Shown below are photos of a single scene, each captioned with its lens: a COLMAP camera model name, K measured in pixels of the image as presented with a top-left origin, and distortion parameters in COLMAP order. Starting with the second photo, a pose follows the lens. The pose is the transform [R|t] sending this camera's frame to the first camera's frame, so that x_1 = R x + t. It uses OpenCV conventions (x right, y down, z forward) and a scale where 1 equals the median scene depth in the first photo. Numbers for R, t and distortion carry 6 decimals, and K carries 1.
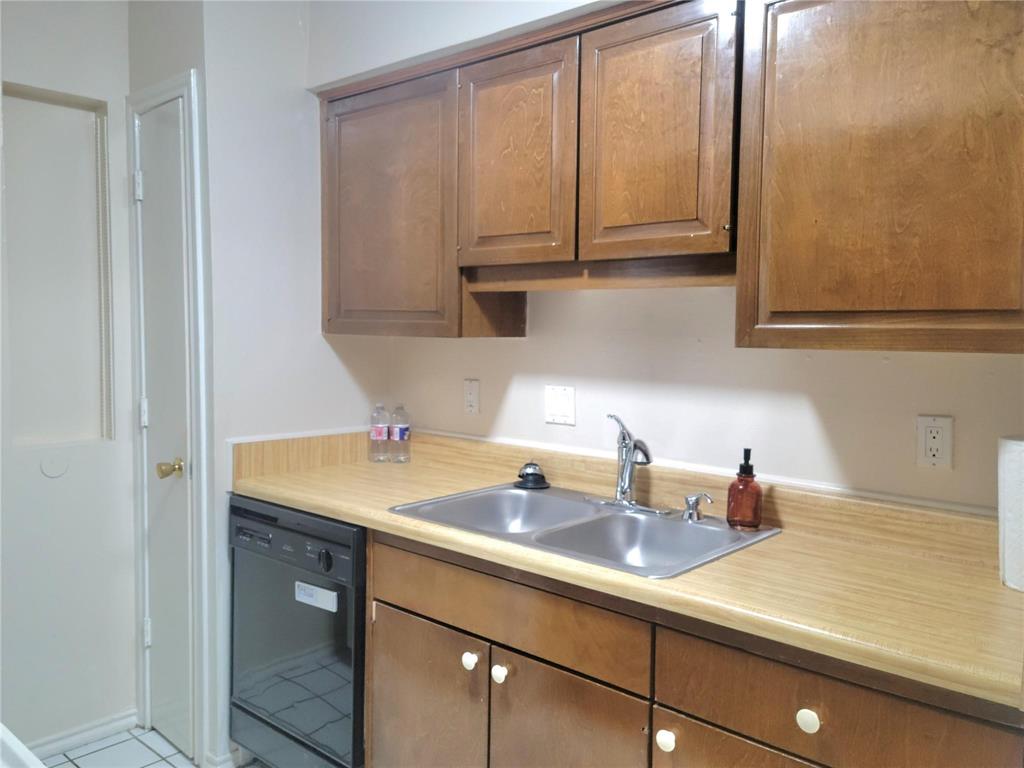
lens RADIAL K [[815.3, 0, 509.8], [0, 815.3, 381.6], [0, 0, 1]] dist [0.044873, -0.014205]
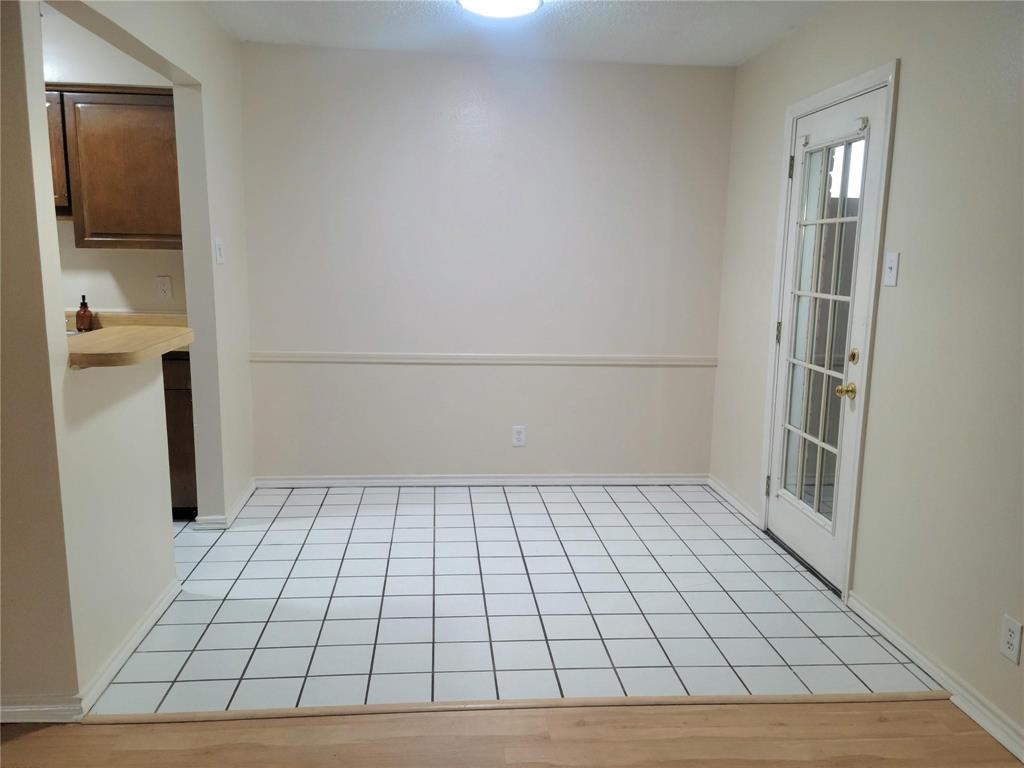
lens RADIAL K [[815.3, 0, 512.9], [0, 815.3, 385.3], [0, 0, 1]] dist [0.044873, -0.014205]
pose [[0.687420, -0.115842, 0.716962, -0.596125], [0.039172, 0.991674, 0.122670, 0.106149], [-0.725203, -0.056241, 0.686234, -1.532360]]
